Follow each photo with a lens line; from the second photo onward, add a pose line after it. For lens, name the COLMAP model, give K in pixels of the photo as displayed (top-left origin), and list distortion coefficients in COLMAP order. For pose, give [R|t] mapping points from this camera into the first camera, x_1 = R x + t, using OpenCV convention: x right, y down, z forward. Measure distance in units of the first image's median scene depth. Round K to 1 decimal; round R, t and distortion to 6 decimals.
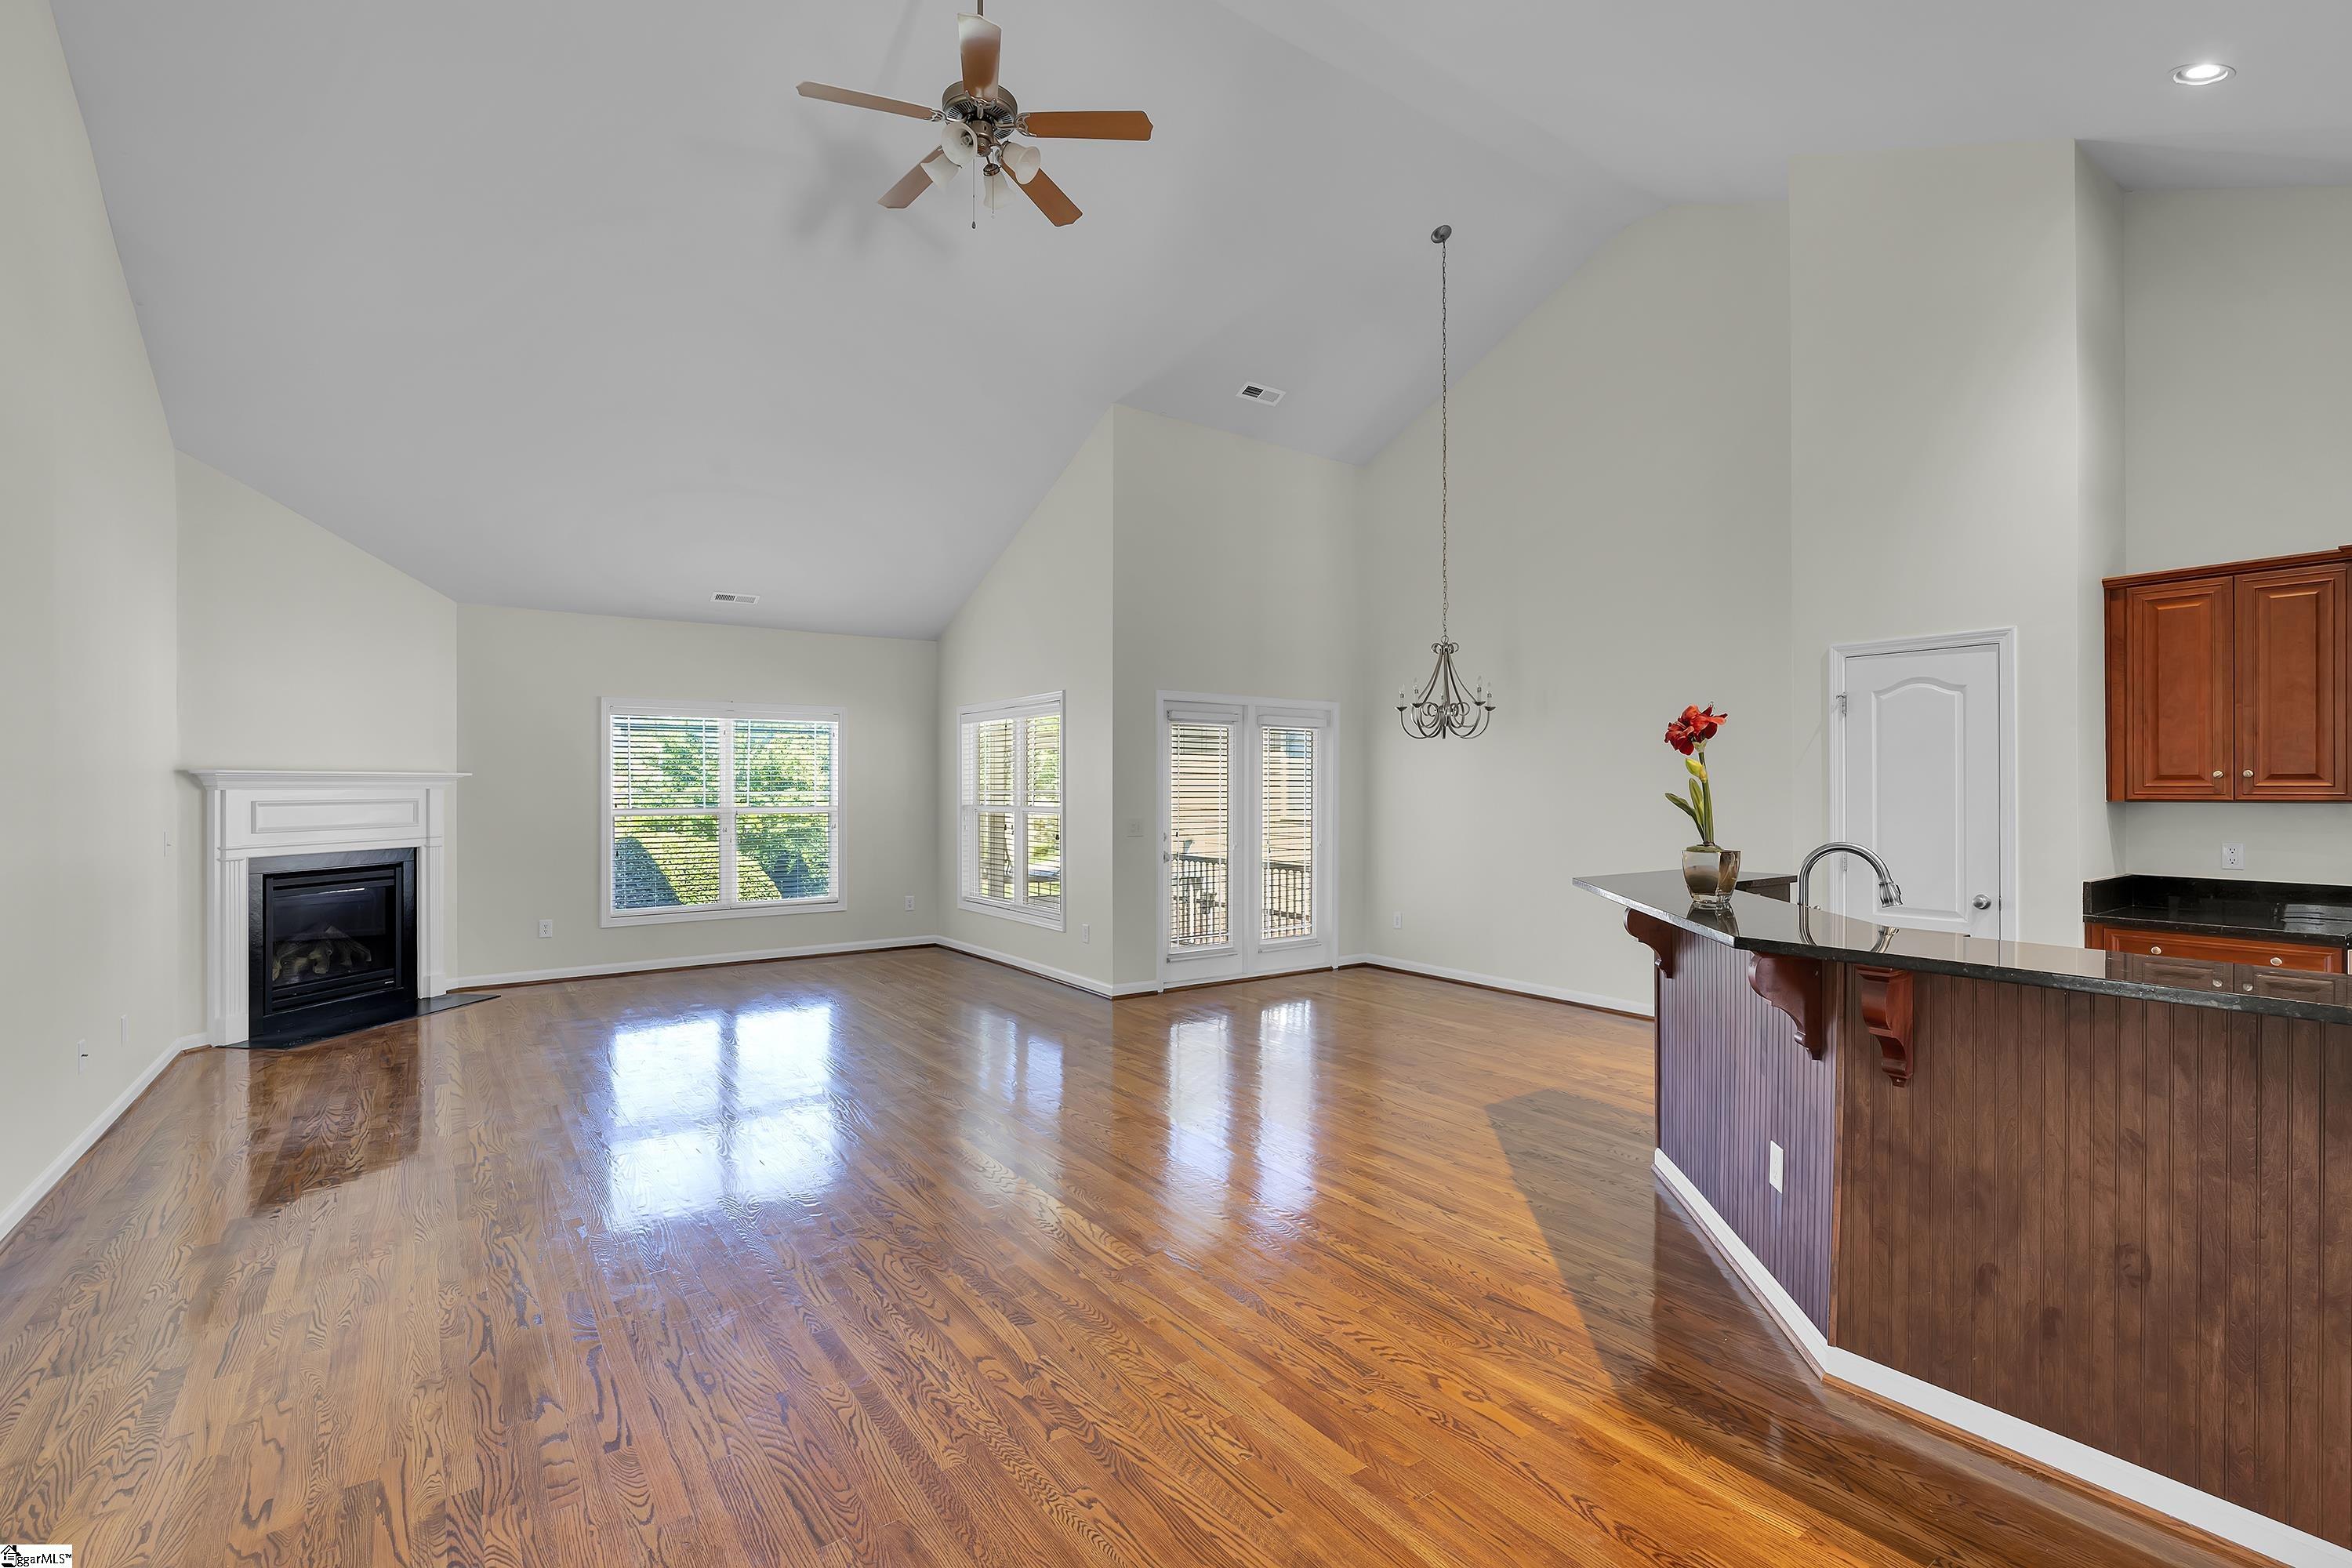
lens RADIAL K [[1083.9, 0, 1176.0], [0, 1083.9, 784.0], [0, 0, 1]] dist [-0.000426, -0.000463]
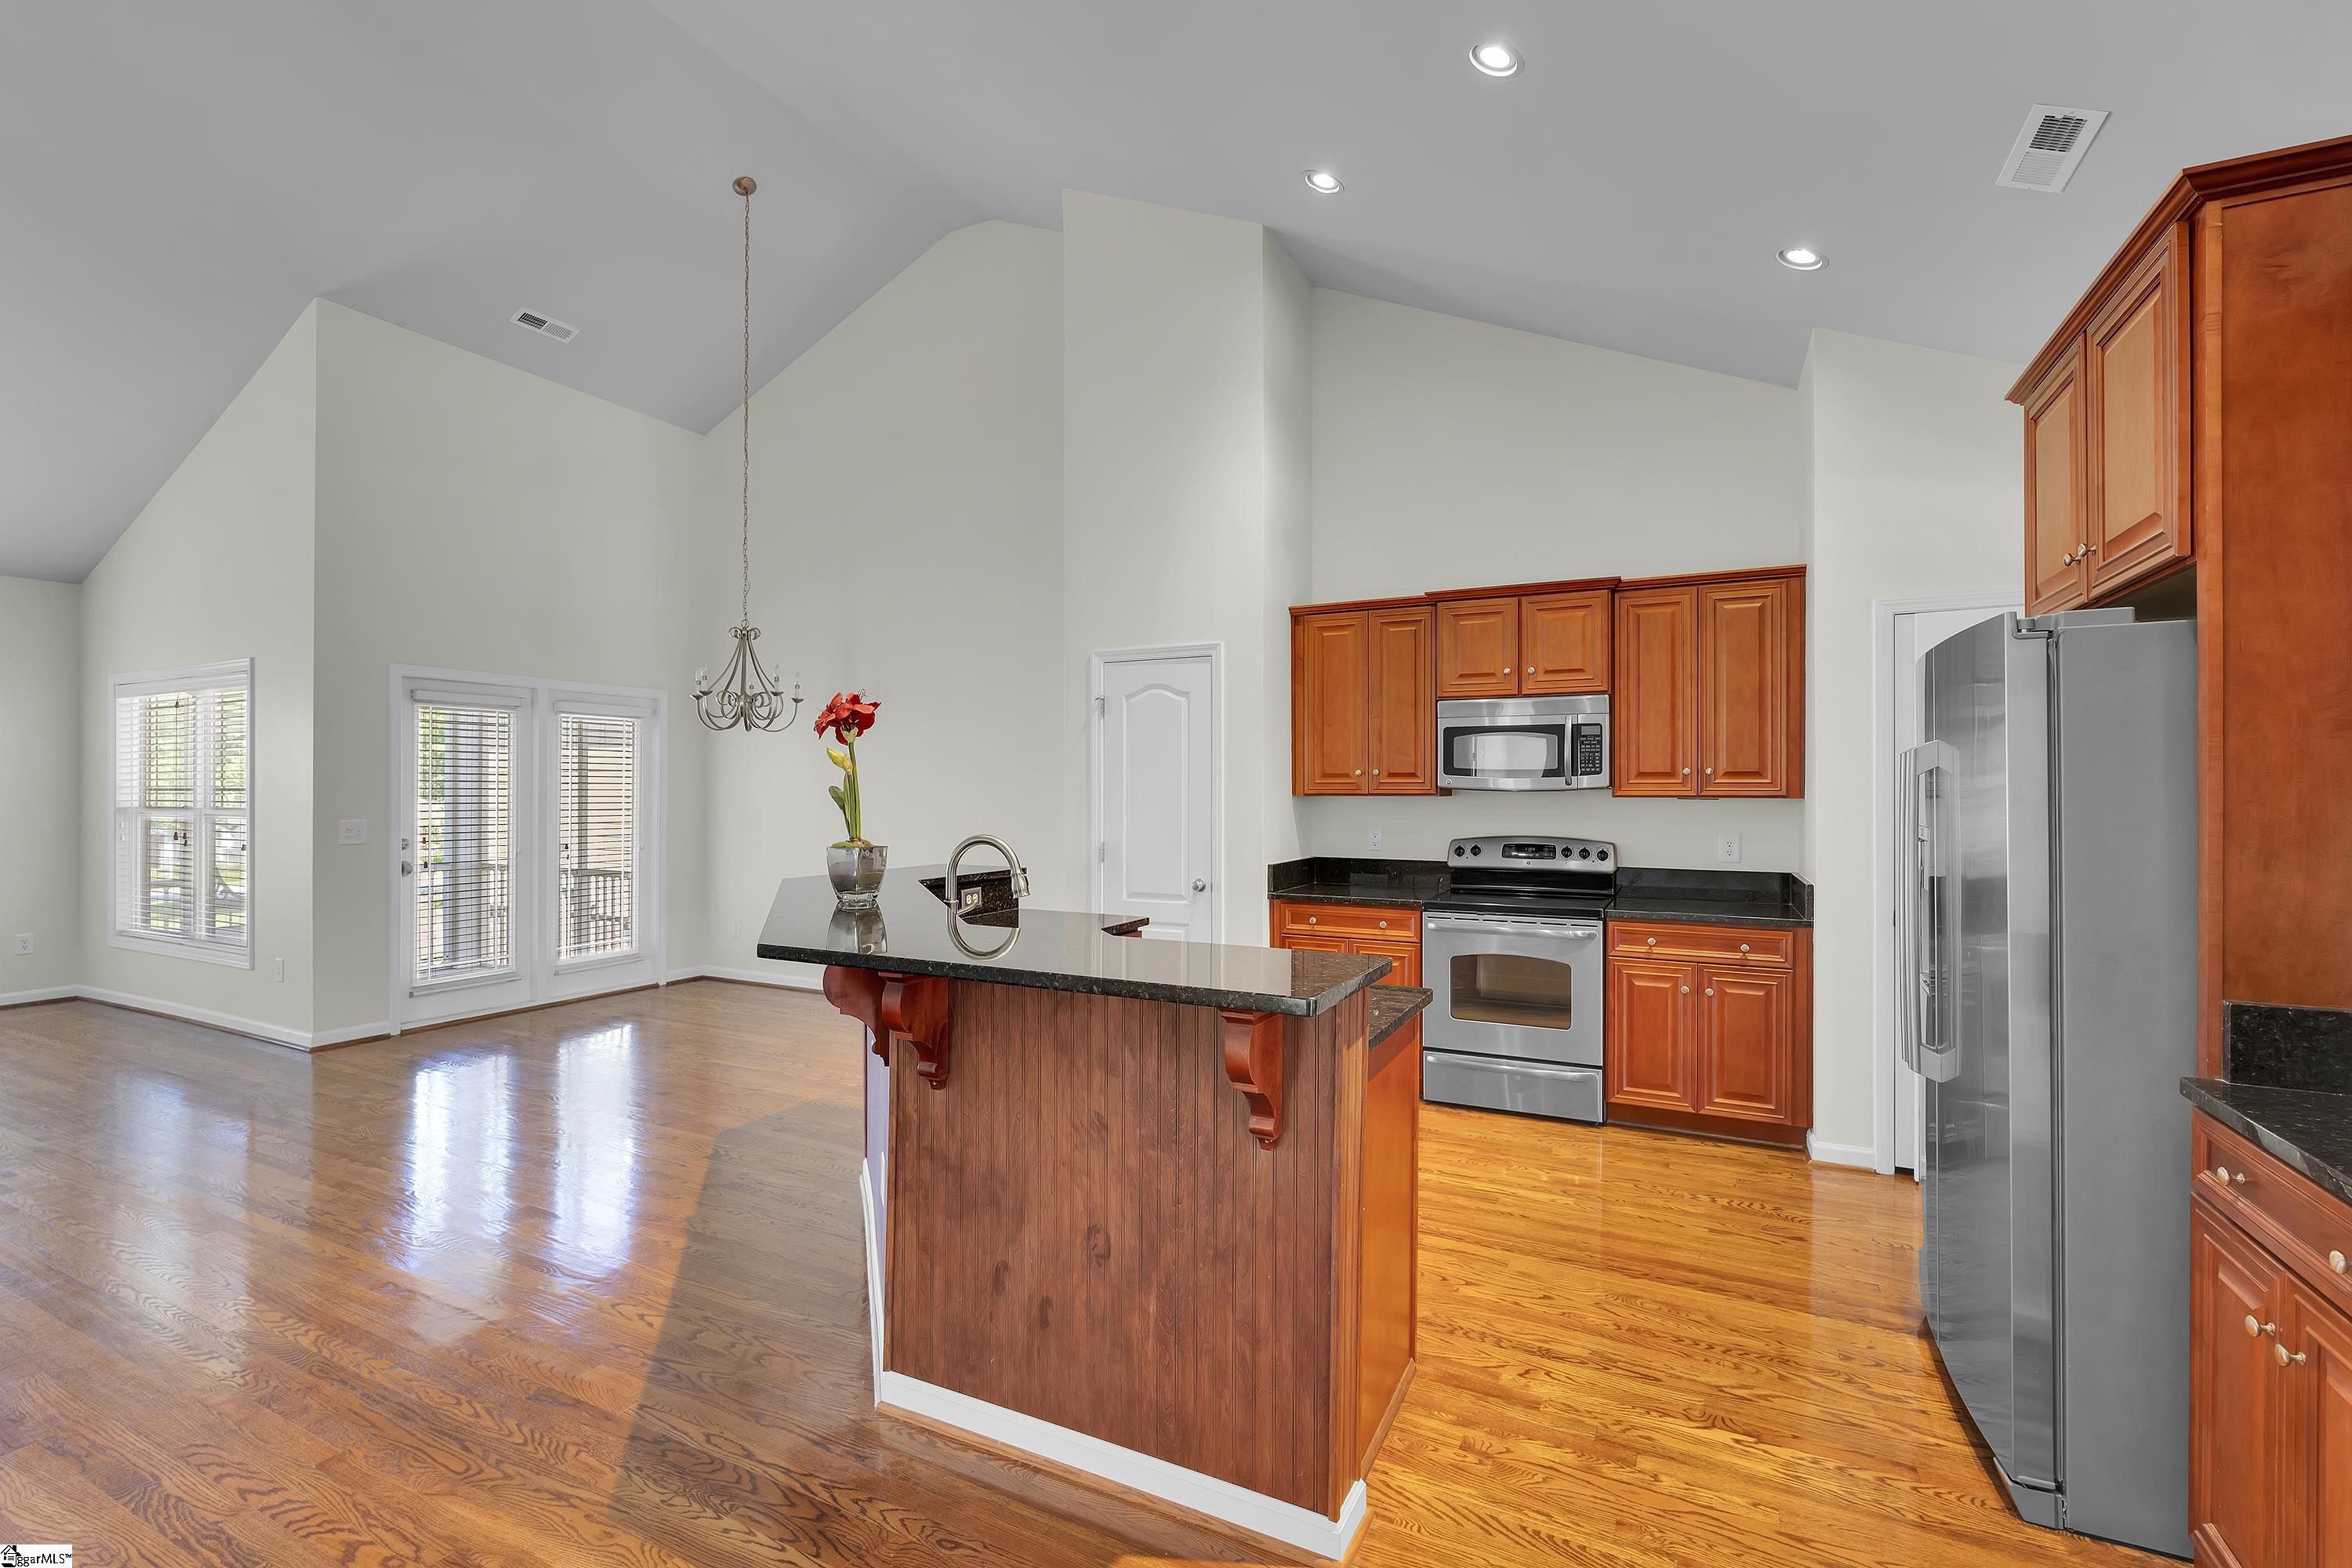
lens RADIAL K [[1062.0, 0, 1176.0], [0, 1062.0, 784.0], [0, 0, 1]] dist [-0.000134, -0.000025]
pose [[0.884513, 0.002496, 0.466509, 0.362566], [-0.002358, 0.999997, -0.000879, 0.008348], [-0.466510, -0.000322, 0.884516, 0.061348]]
